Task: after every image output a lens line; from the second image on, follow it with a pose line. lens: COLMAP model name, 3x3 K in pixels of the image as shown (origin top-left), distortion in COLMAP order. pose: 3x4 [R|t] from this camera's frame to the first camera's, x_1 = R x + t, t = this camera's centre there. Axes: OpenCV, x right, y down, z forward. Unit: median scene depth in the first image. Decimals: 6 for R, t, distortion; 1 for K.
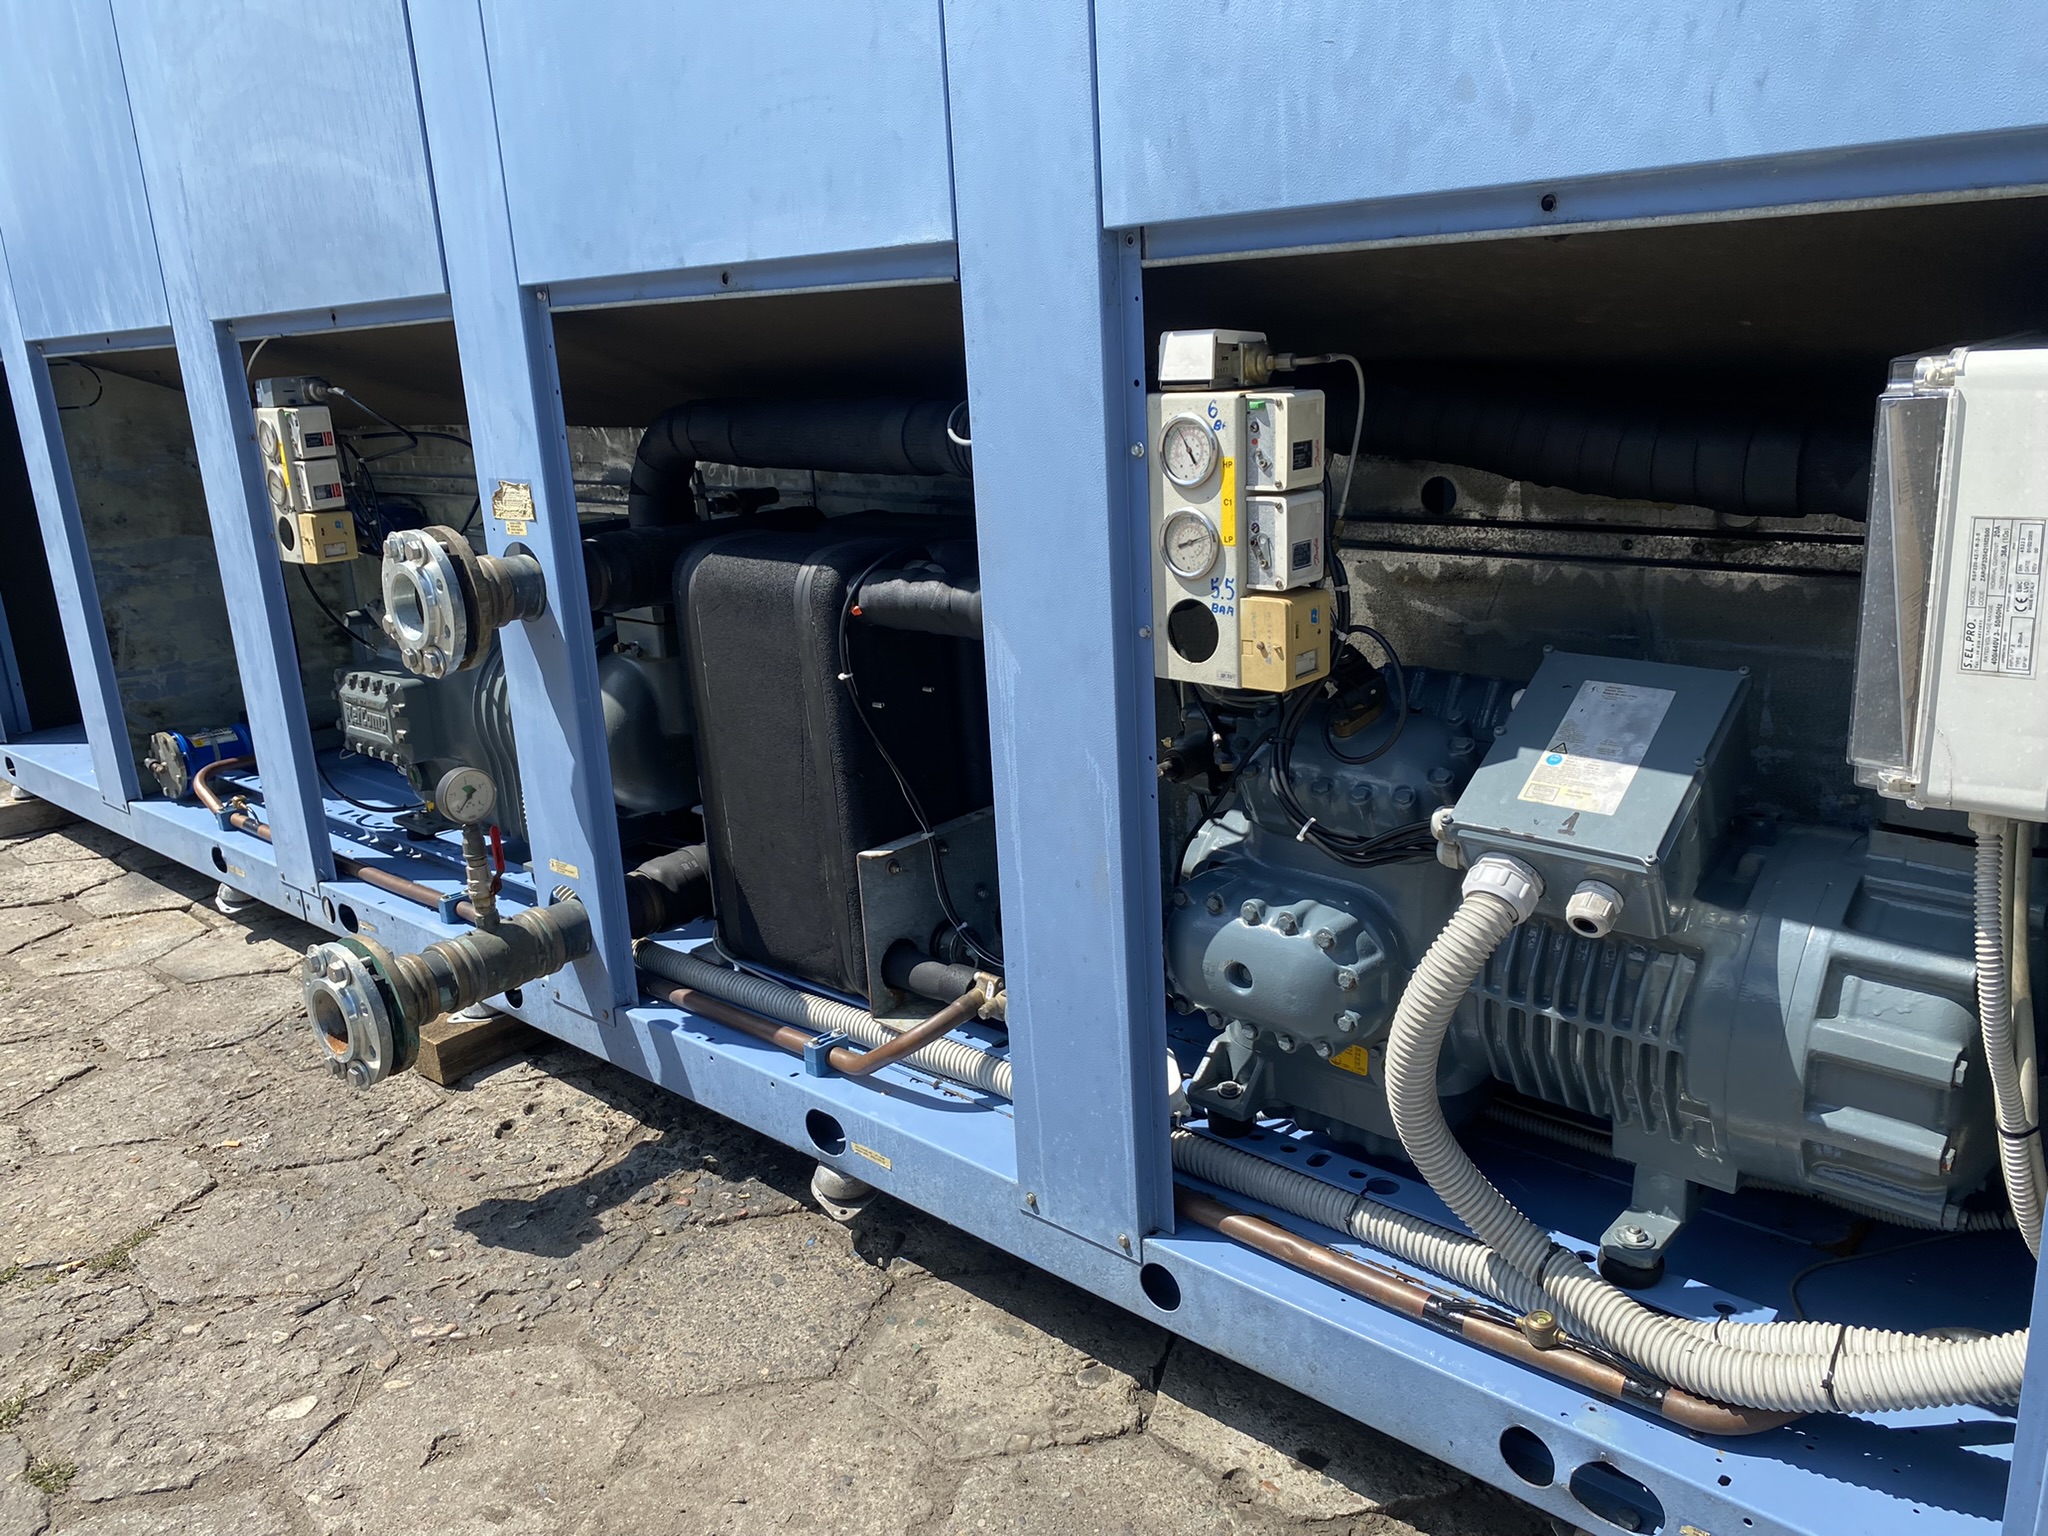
lens RADIAL K [[1570.1, 0, 1024.0], [0, 1570.1, 768.0], [0, 0, 1]] dist [-0.000010, 0.003073]
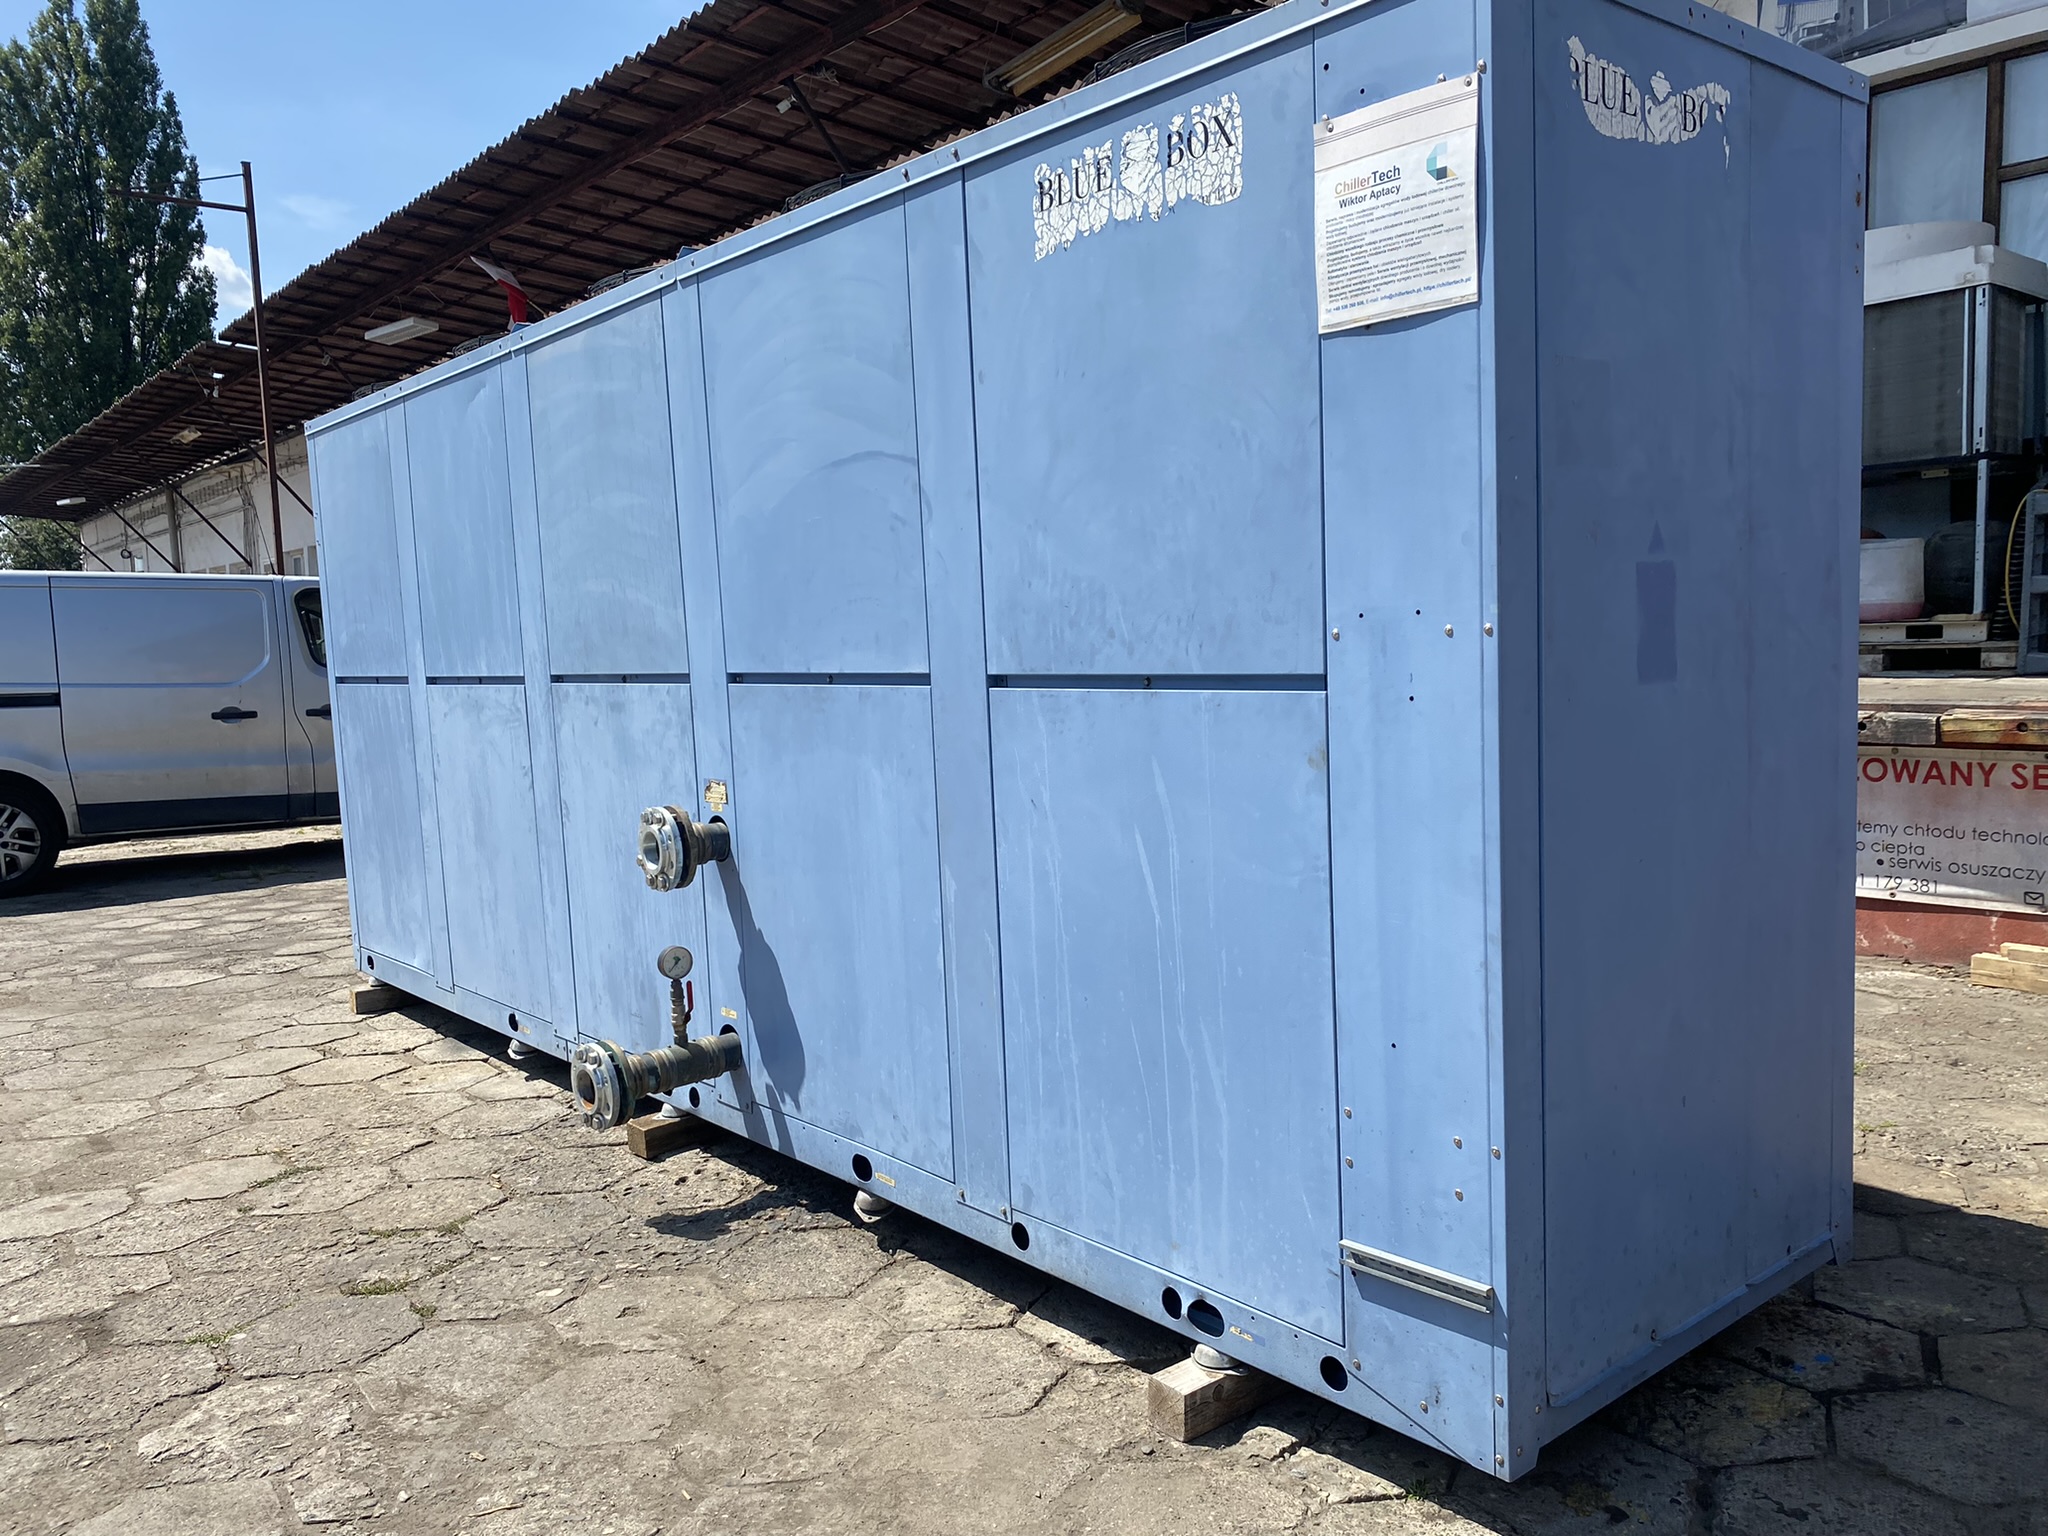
lens RADIAL K [[1574.6, 0, 1043.3], [0, 1574.6, 791.6], [0, 0, 1]] dist [0.013960, -0.011913]
pose [[0.991098, 0.025873, -0.130600, 0.270551], [-0.046762, 0.986088, -0.159514, 0.092963], [0.124656, 0.164201, 0.978519, -0.680210]]
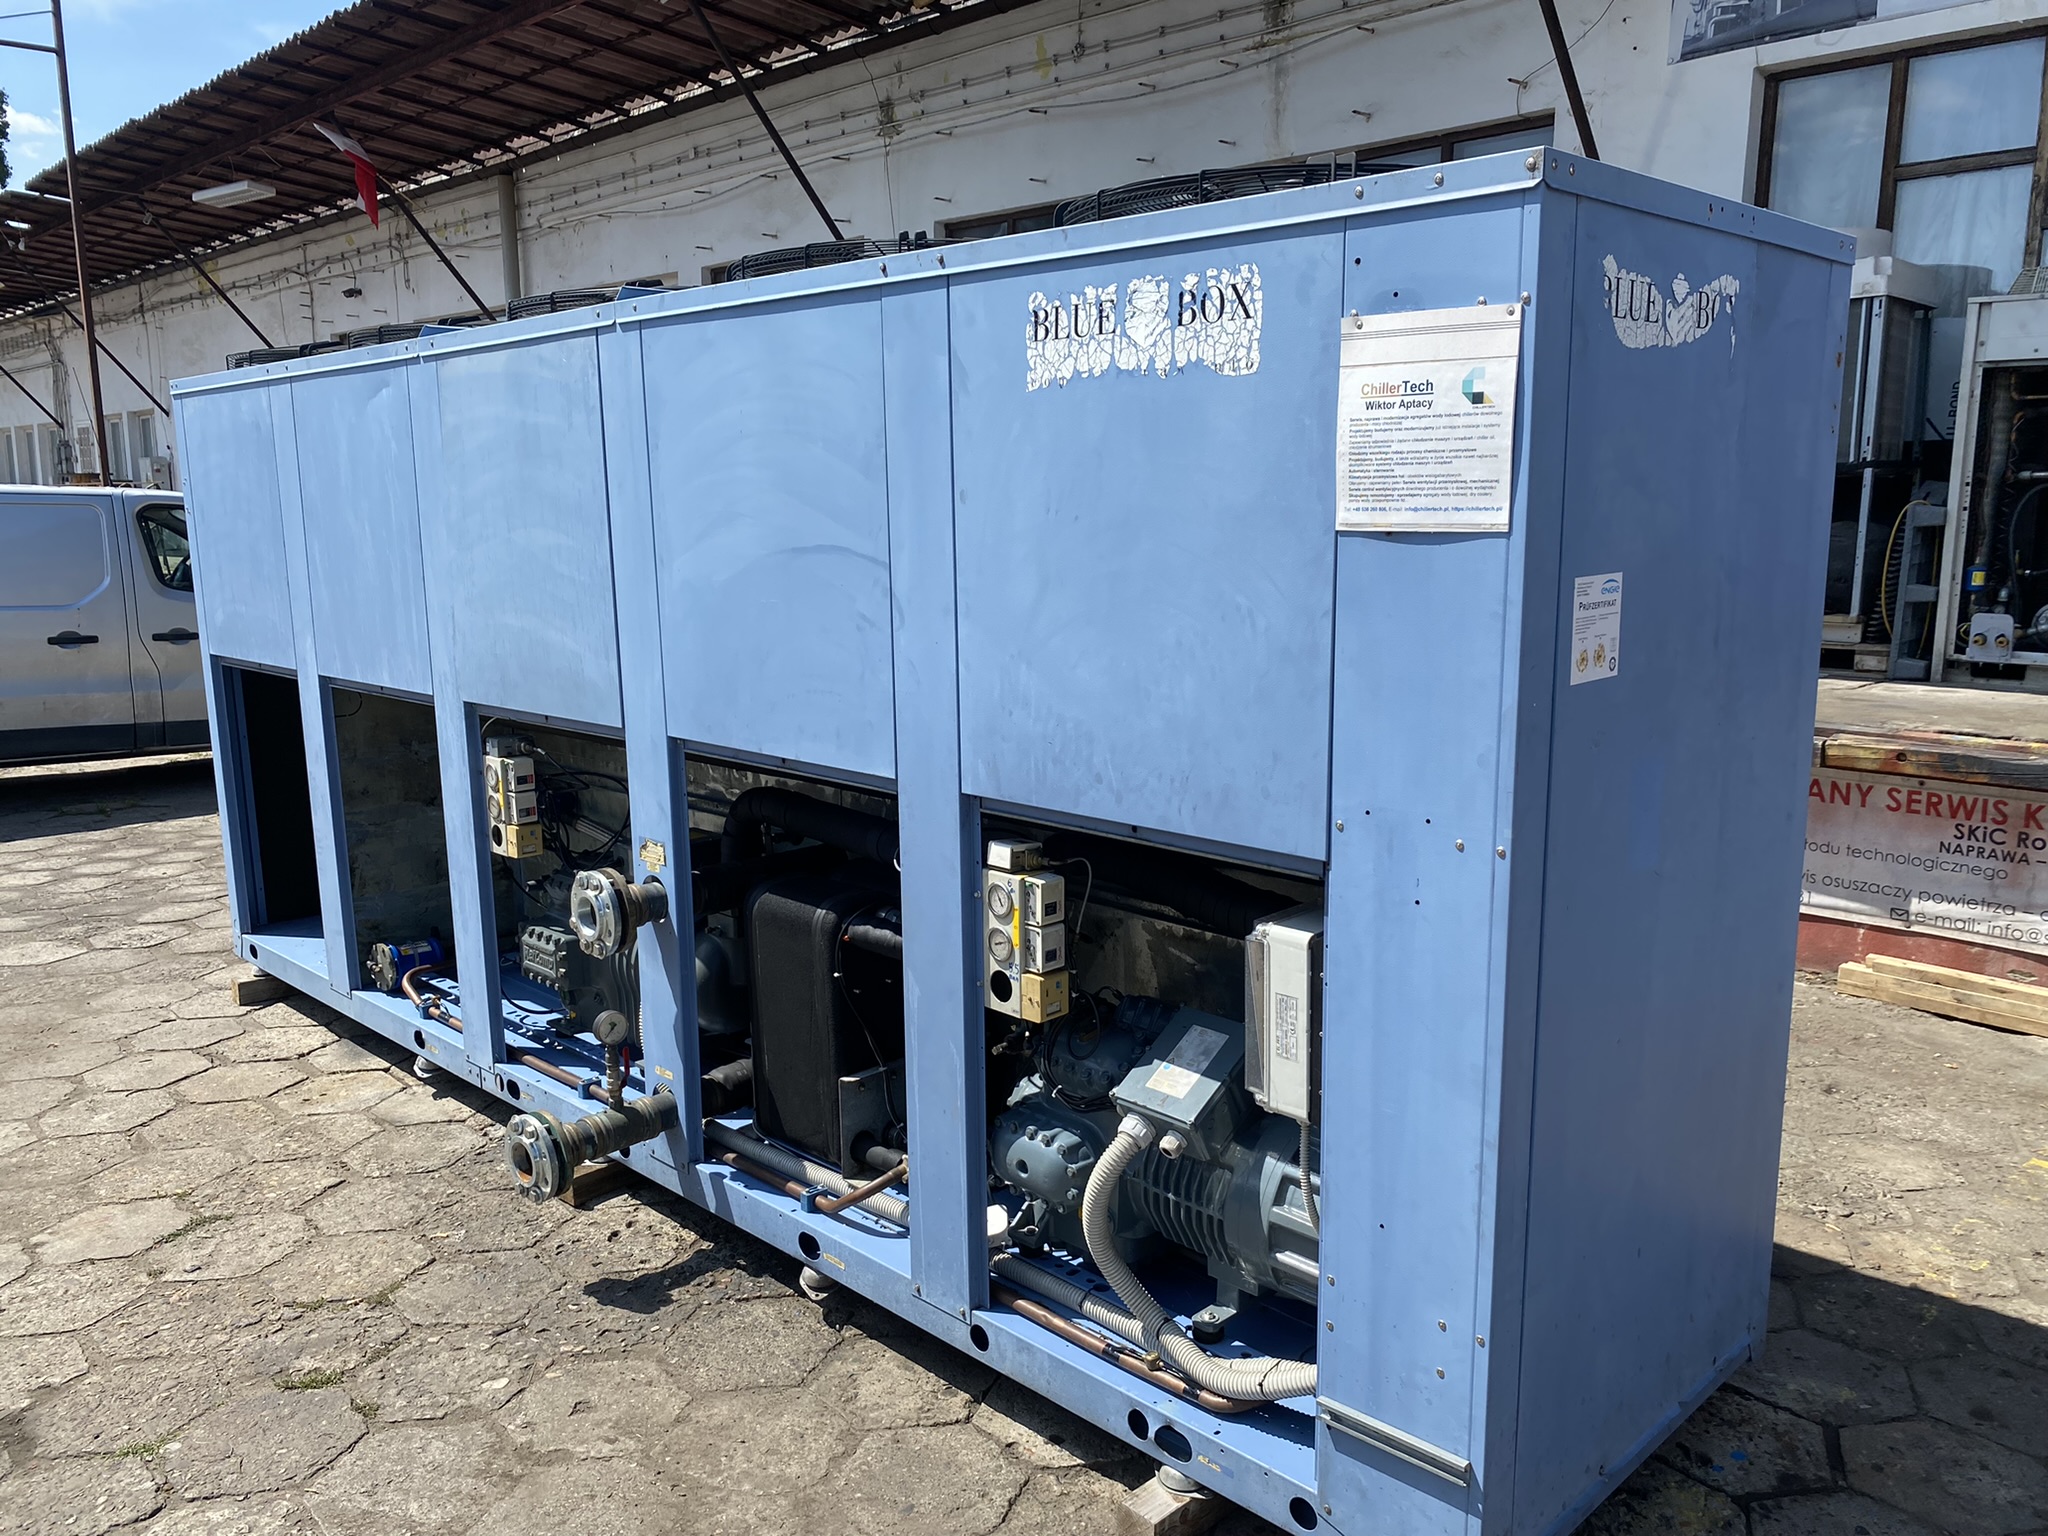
lens RADIAL K [[1578.8, 0, 1044.0], [0, 1578.8, 793.2], [0, 0, 1]] dist [0.003432, 0.003191]
pose [[0.998060, 0.050268, -0.036731, 0.159247], [-0.053242, 0.994952, -0.085062, -0.117583], [0.032270, 0.086853, 0.995698, -0.705904]]
